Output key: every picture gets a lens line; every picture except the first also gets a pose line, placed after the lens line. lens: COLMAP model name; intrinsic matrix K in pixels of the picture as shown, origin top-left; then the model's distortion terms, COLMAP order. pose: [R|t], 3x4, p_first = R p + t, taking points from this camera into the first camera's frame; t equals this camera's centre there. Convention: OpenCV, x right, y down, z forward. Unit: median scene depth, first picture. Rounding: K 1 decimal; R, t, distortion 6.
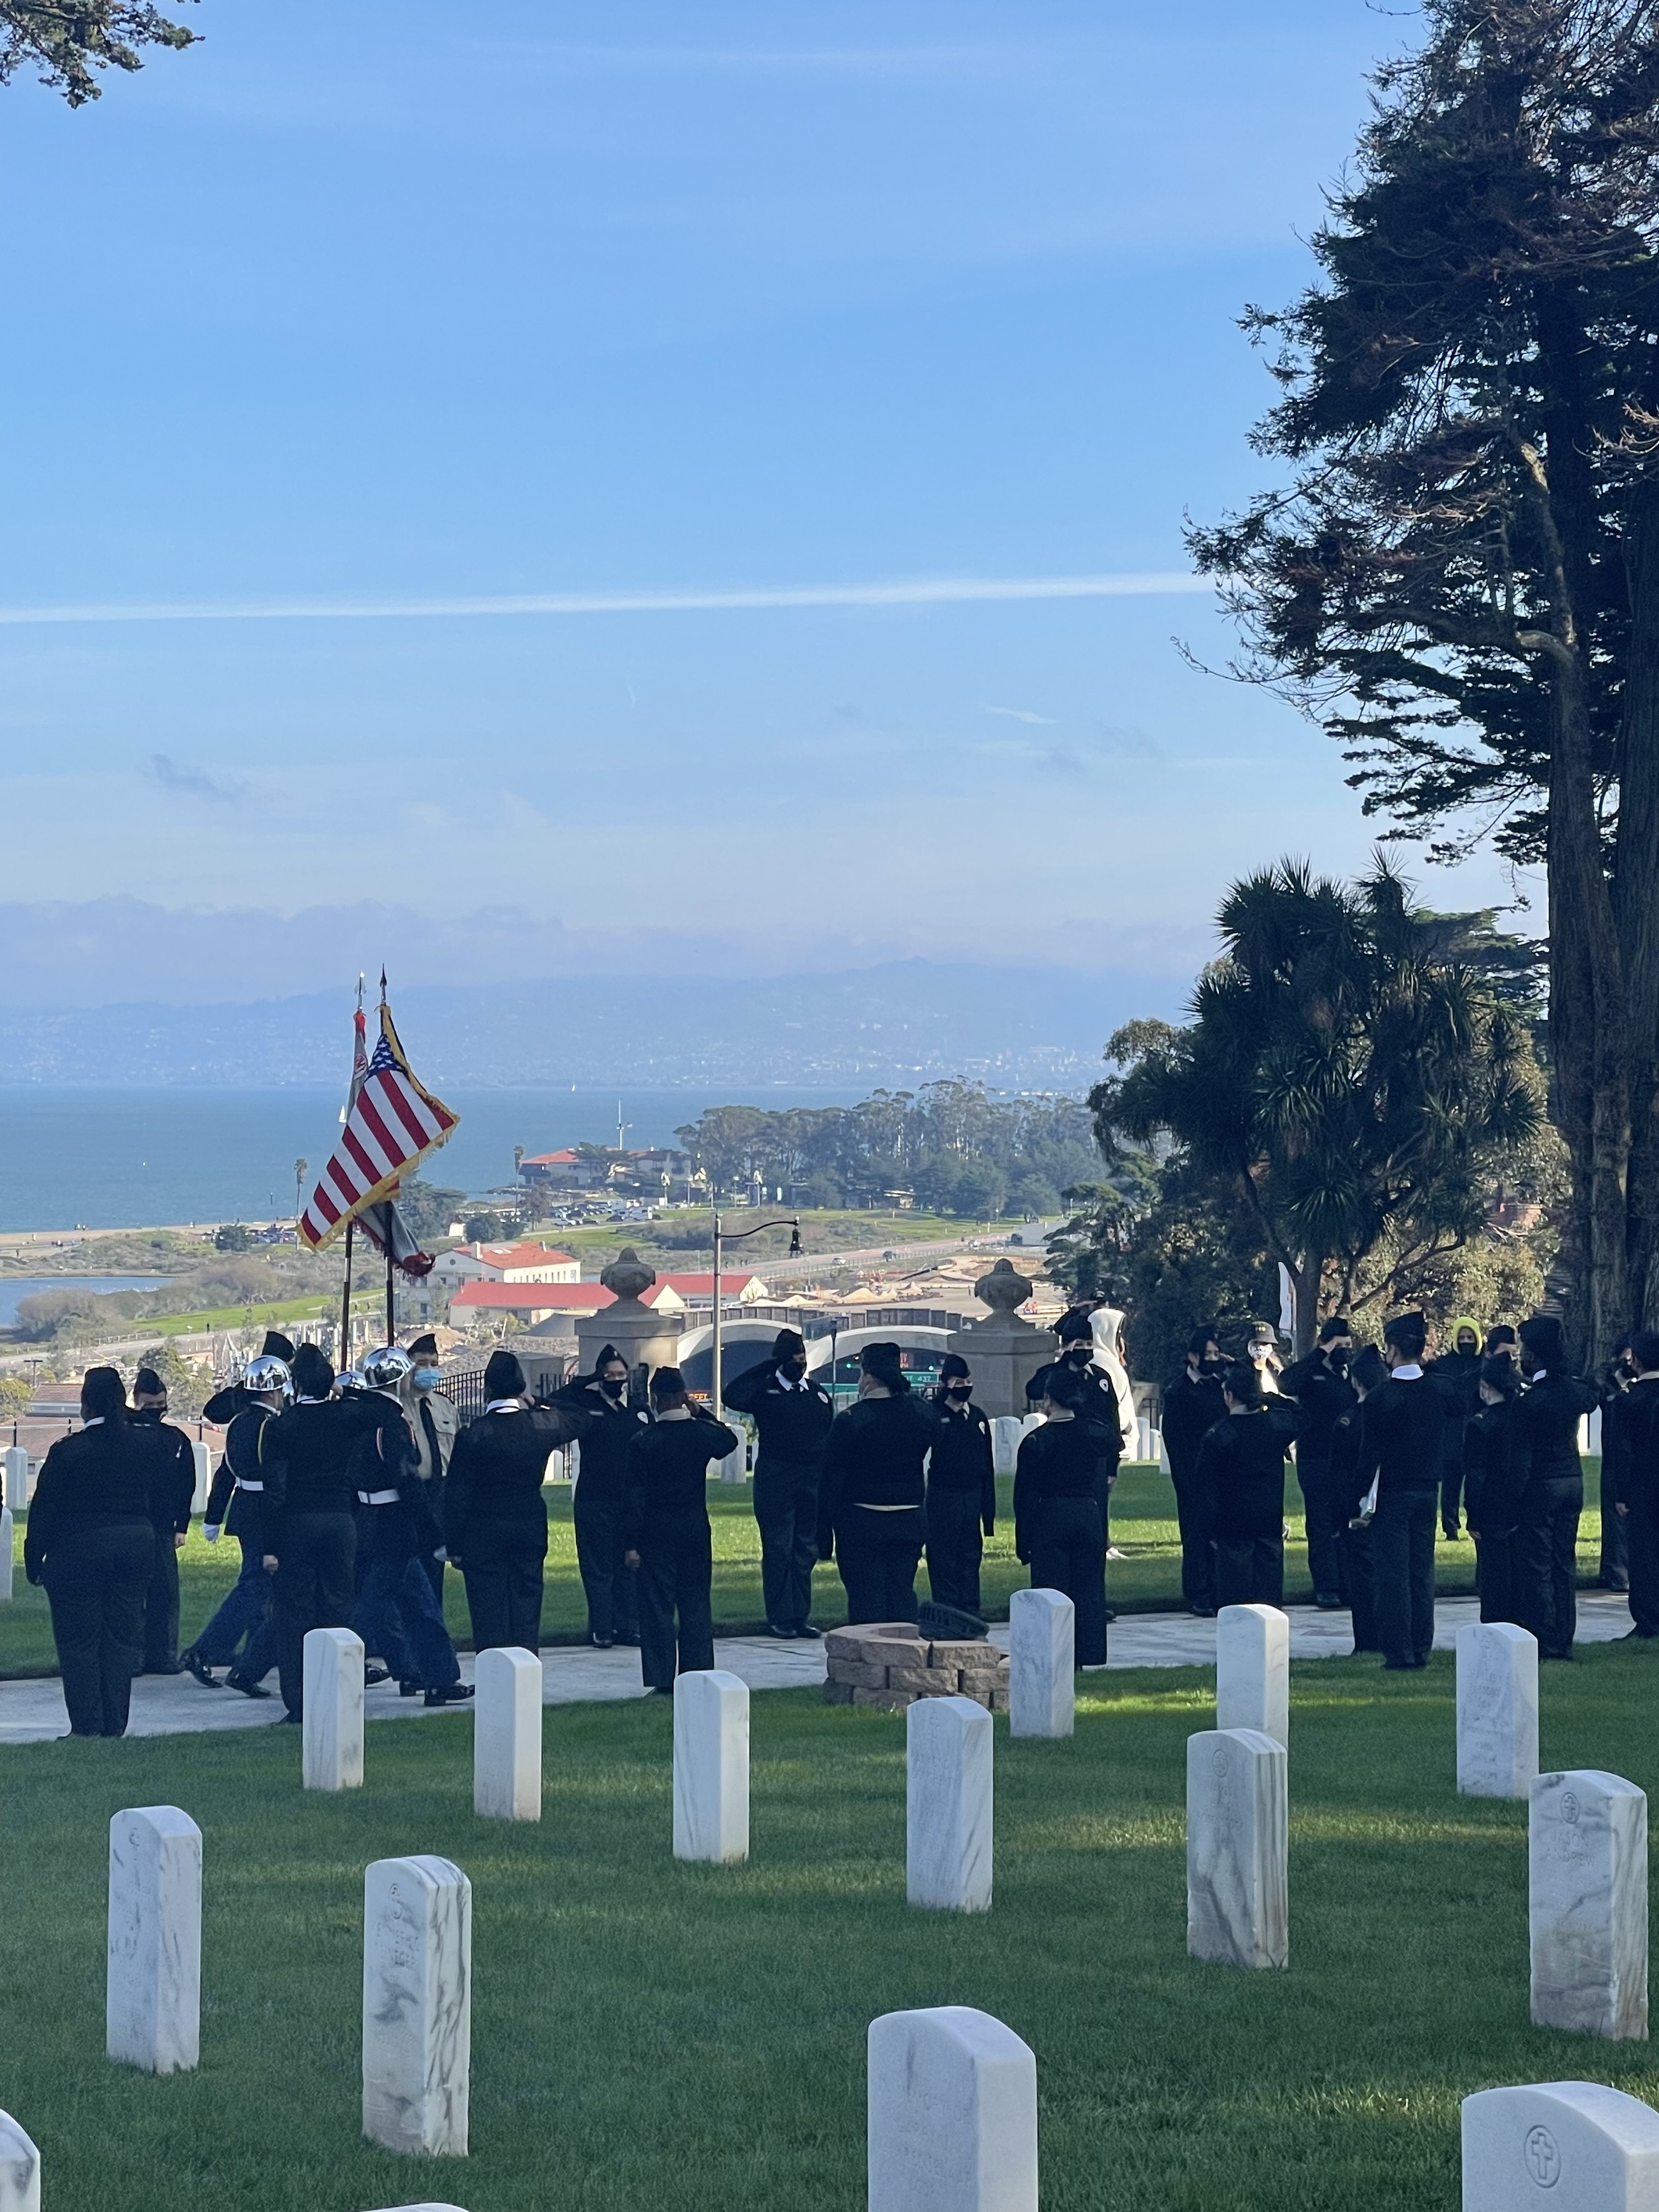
lens RADIAL K [[5268.1, 0, 858.0], [0, 5268.1, 1040.6], [0, 0, 1]] dist [0.198664, 0.000000]
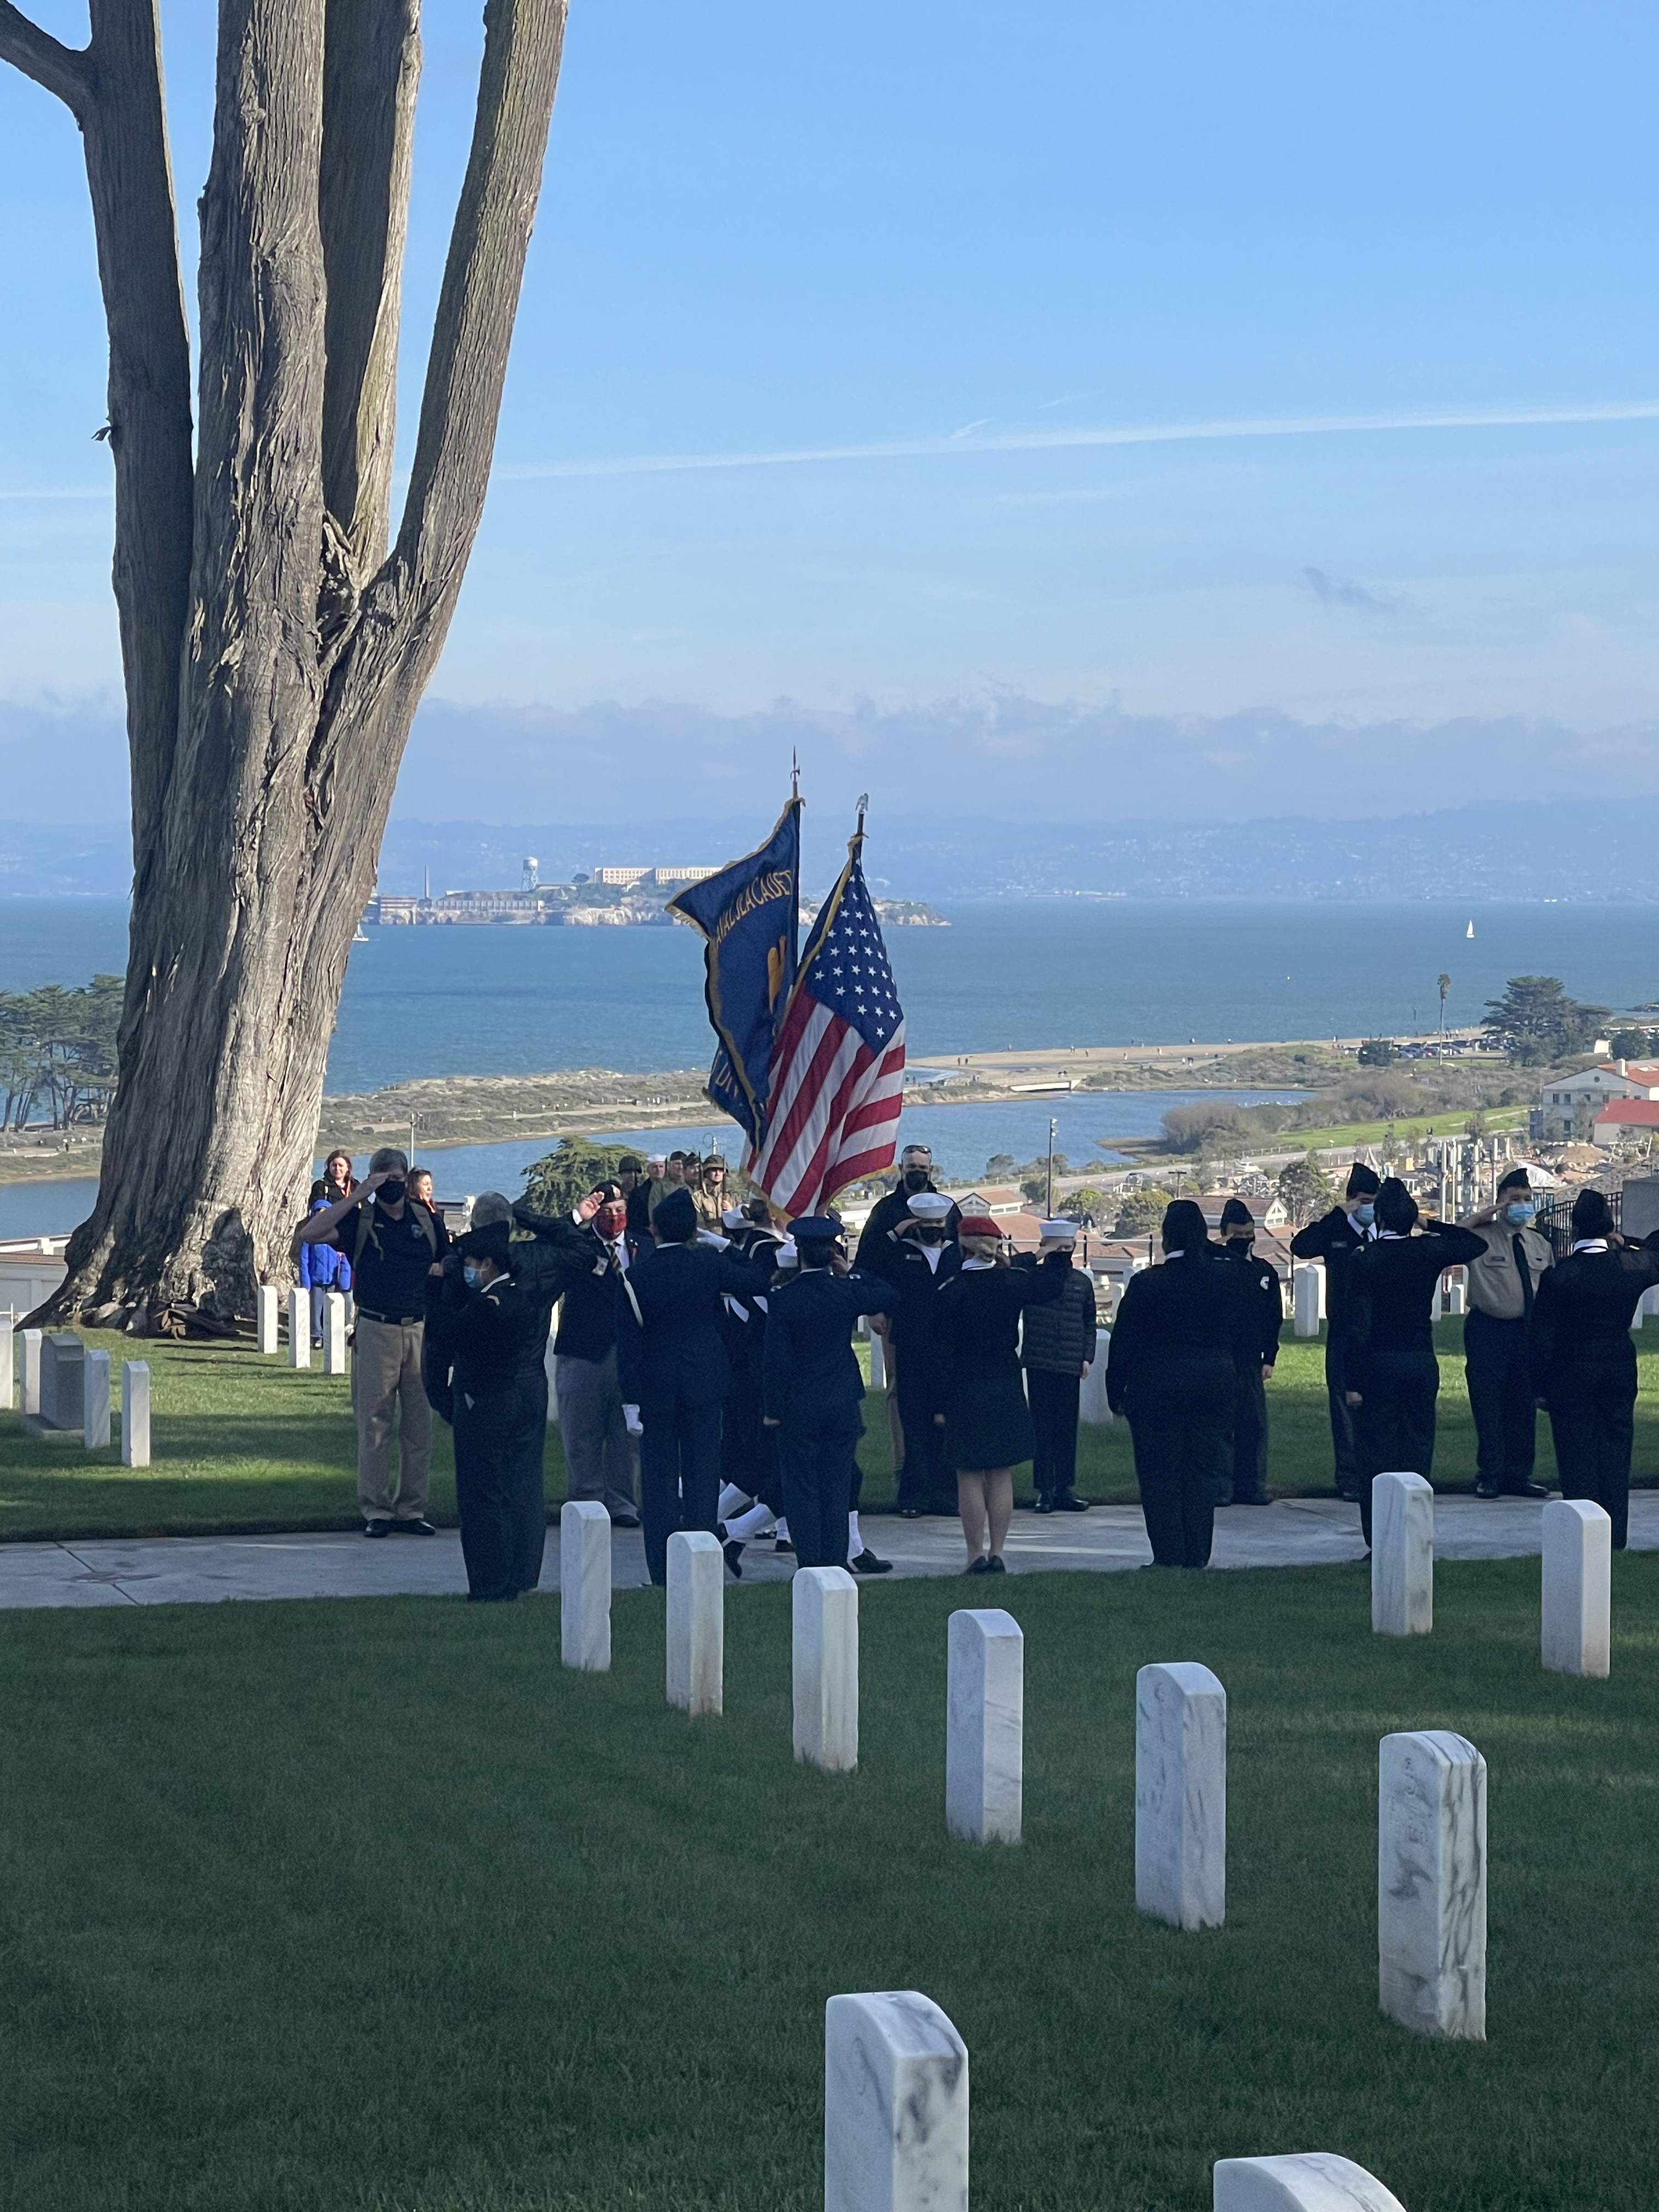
lens RADIAL K [[5268.1, 0, 832.4], [0, 5268.1, 1120.0], [0, 0, 1]] dist [0.198664, 0.000000]
pose [[0.975575, 0.010683, -0.219408, 0.008554], [0.000374, 0.998734, 0.050294, -0.002610], [0.219668, -0.049147, 0.974336, 0.015224]]
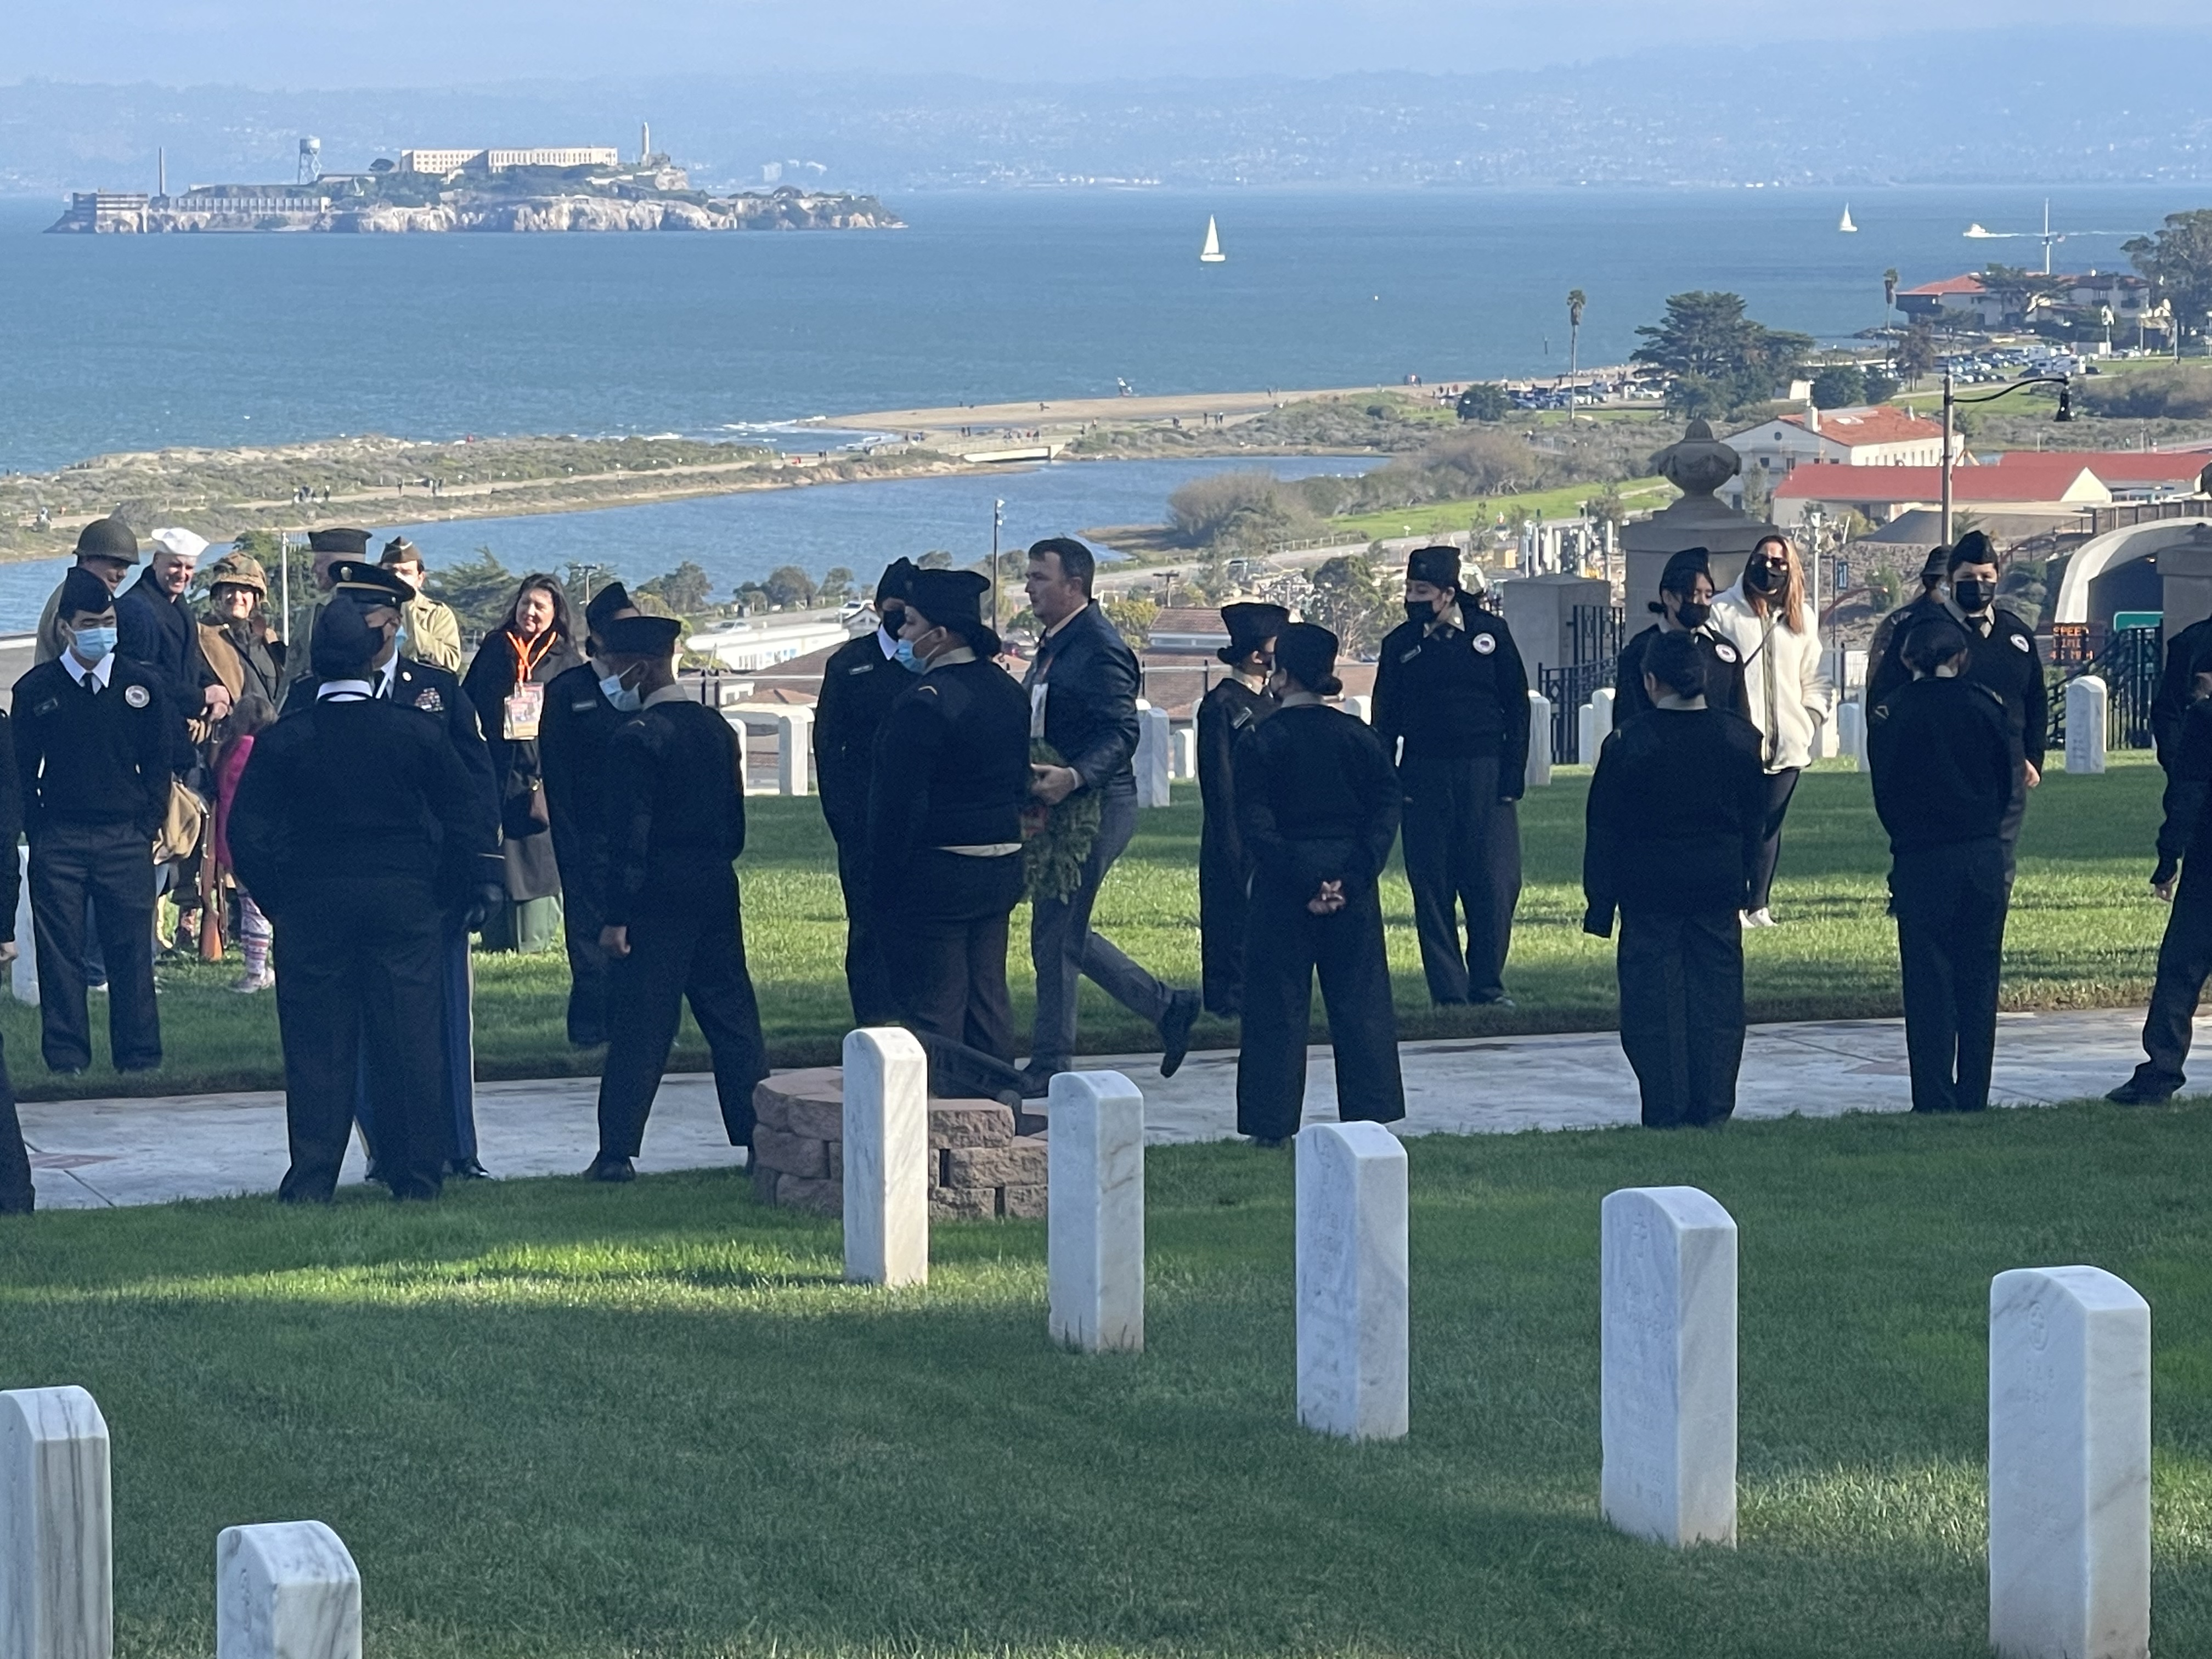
lens RADIAL K [[7363.3, 0, 1129.4], [0, 7363.3, 812.7], [0, 0, 1]] dist [0.151292, 0.000000]
pose [[0.983292, 0.007780, -0.181868, 0.140044], [0.009186, 0.995693, 0.092259, 0.004218], [0.181802, -0.092388, 0.978985, 0.147509]]
